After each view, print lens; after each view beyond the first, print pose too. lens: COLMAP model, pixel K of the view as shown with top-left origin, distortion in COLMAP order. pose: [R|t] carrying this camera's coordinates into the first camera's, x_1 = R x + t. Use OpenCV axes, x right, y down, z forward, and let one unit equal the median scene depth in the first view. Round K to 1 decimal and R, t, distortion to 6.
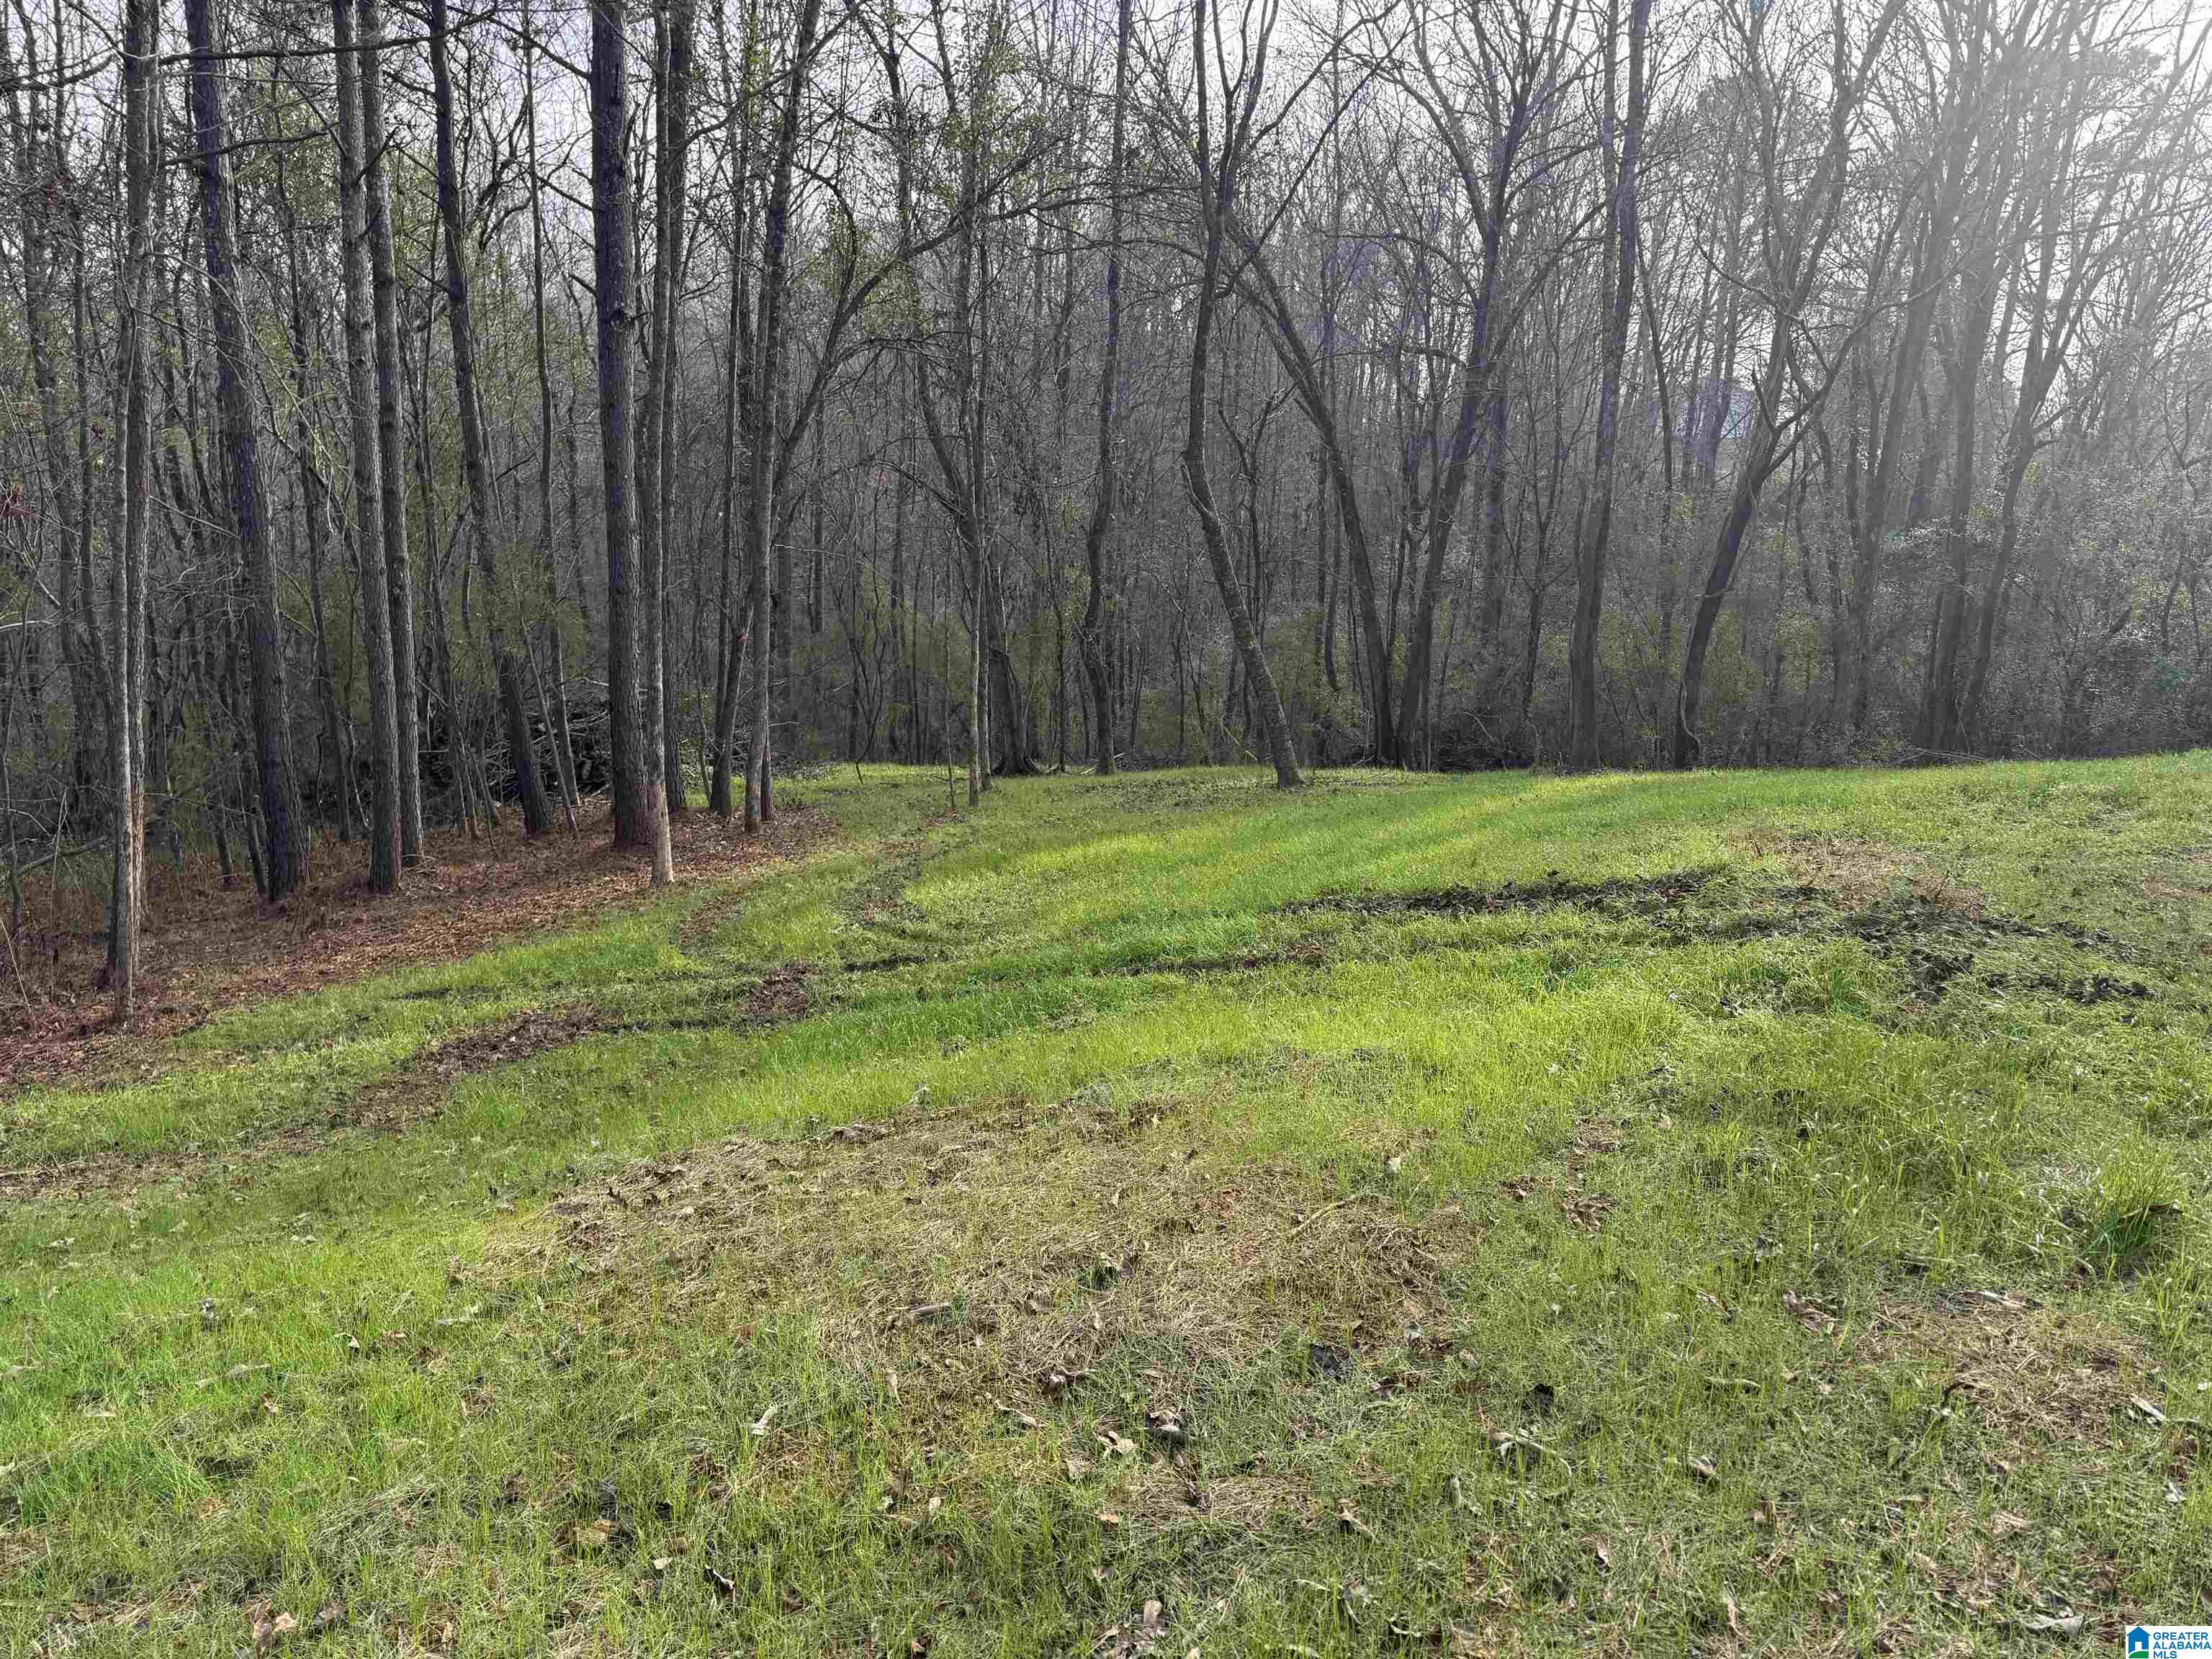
lens RADIAL K [[1561.1, 0, 1106.9], [0, 1561.1, 816.5], [0, 0, 1]] dist [0.030726, -0.021510]
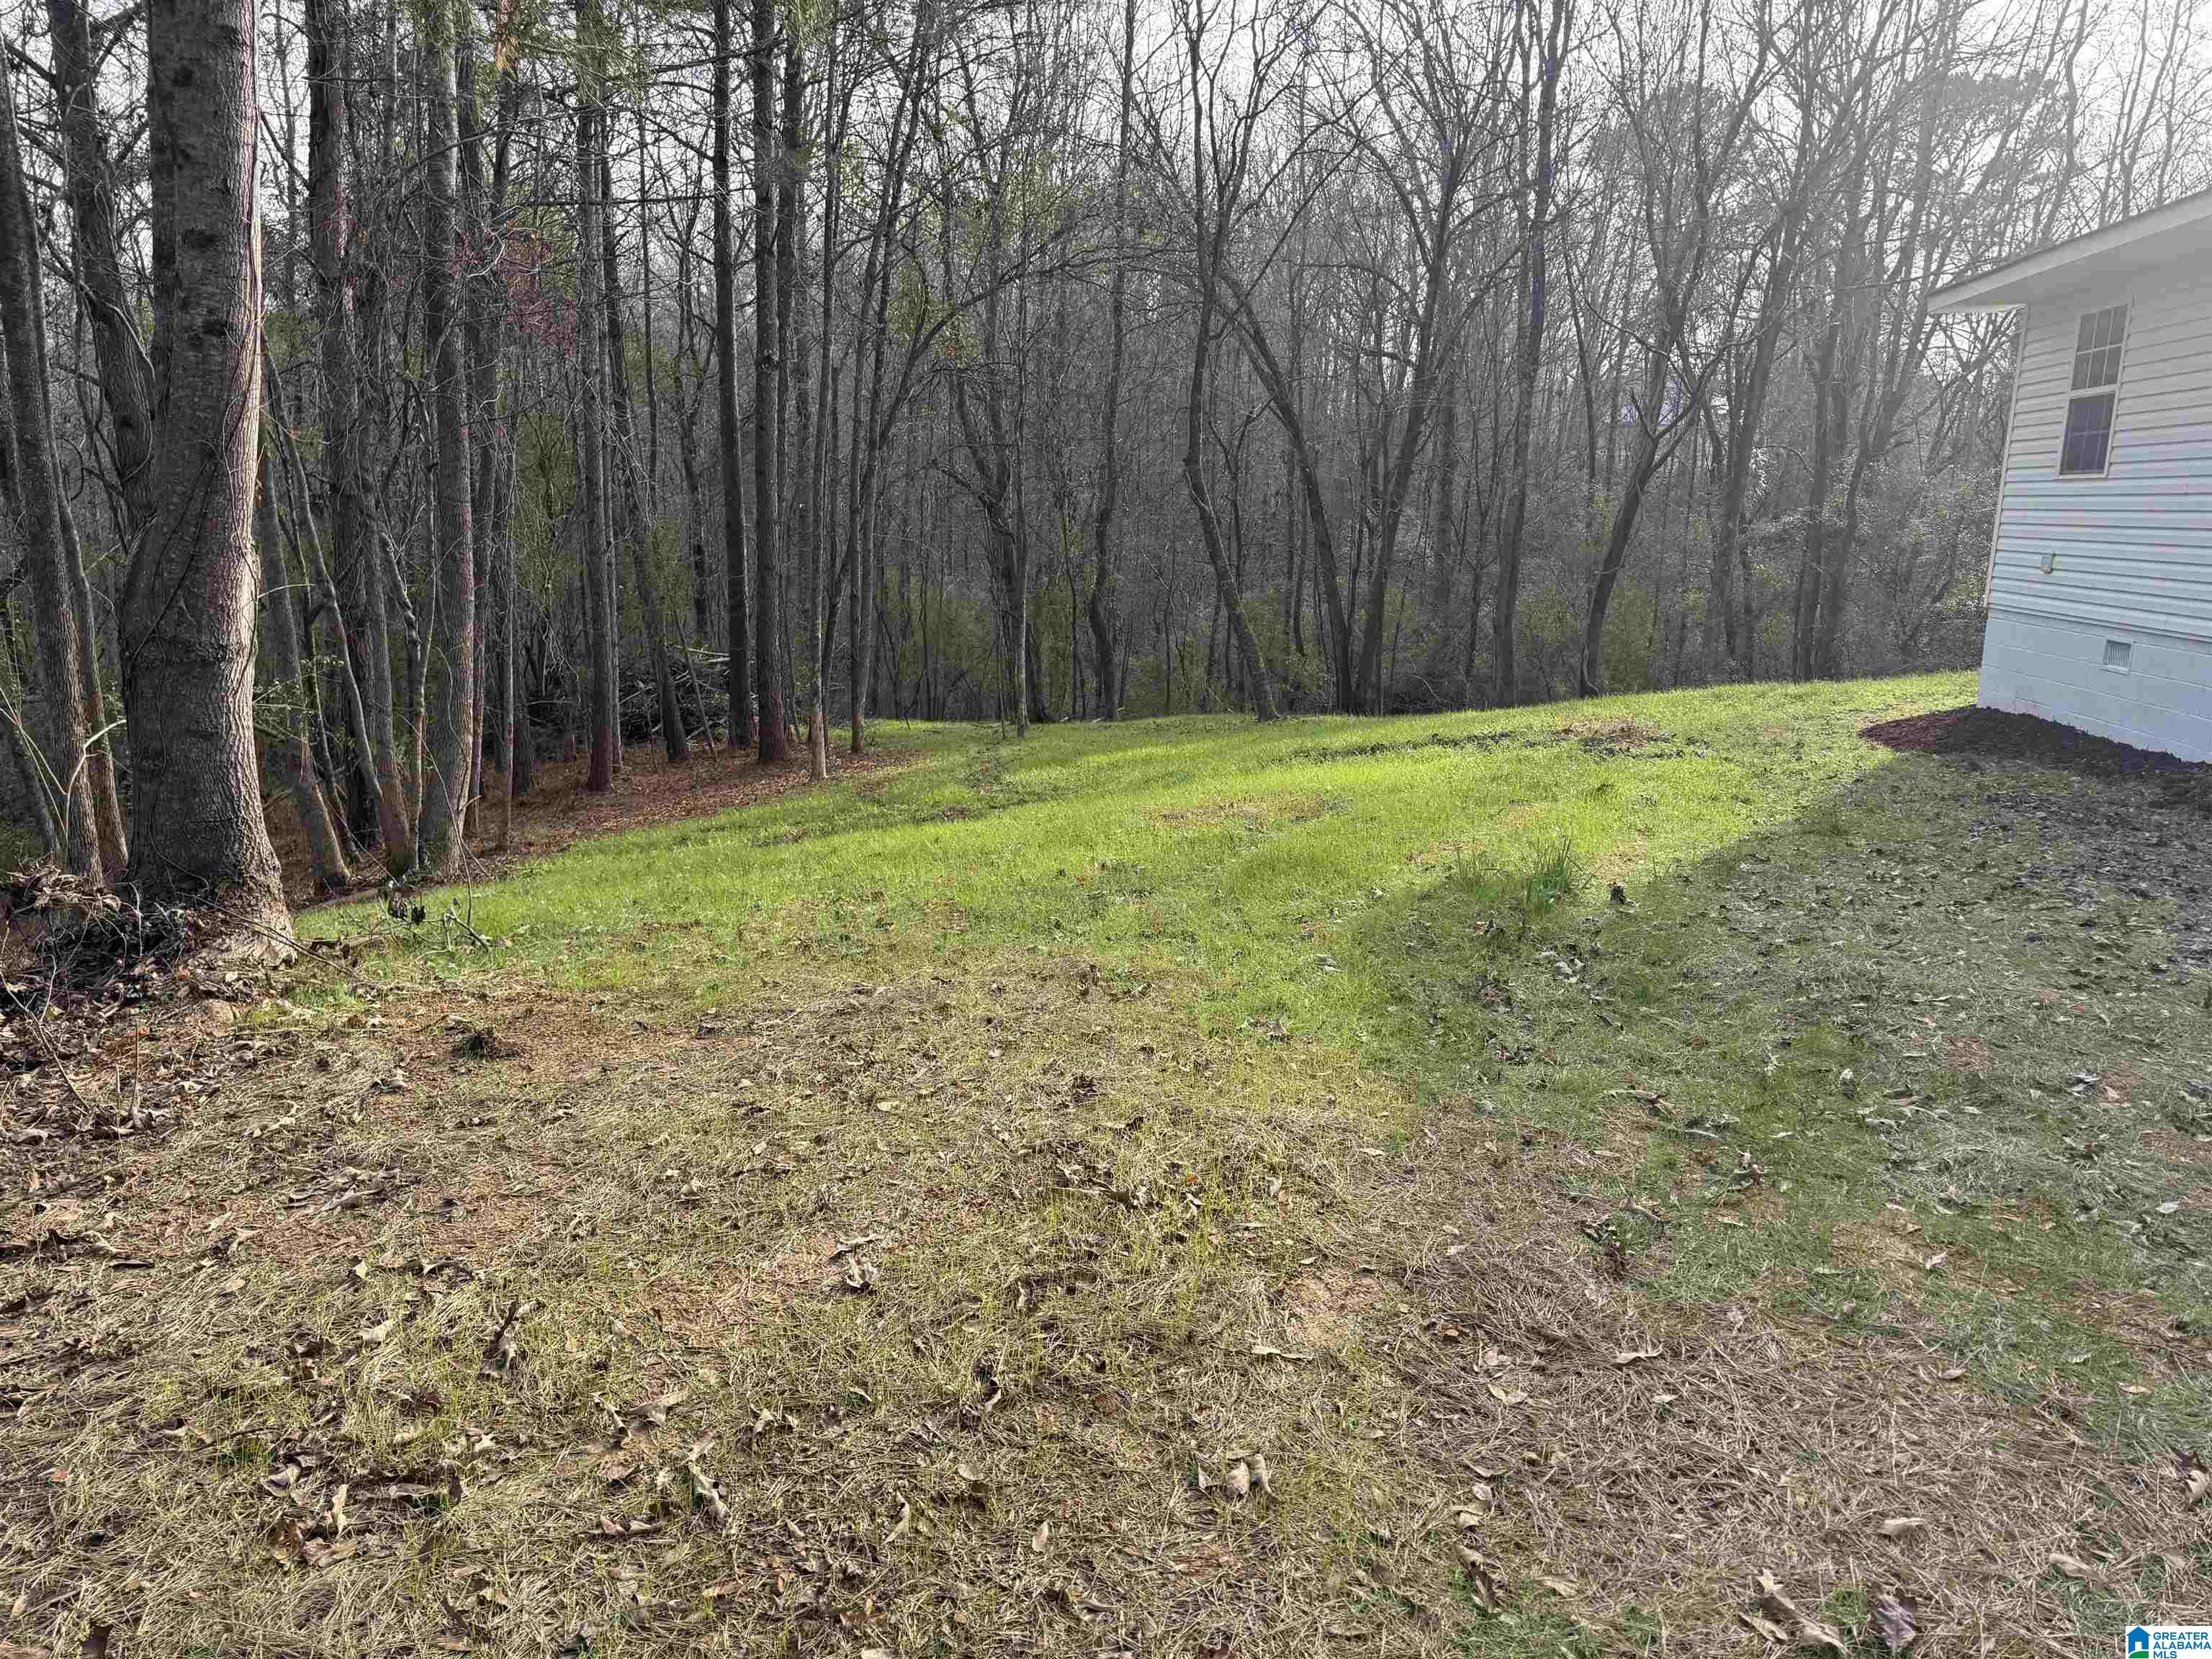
lens RADIAL K [[1561.1, 0, 1106.9], [0, 1561.1, 816.5], [0, 0, 1]] dist [0.030726, -0.021510]
pose [[0.999766, -0.004131, 0.021222, -0.054577], [0.003879, 0.999921, 0.011917, 0.055917], [-0.021270, -0.011832, 0.999704, -0.354478]]
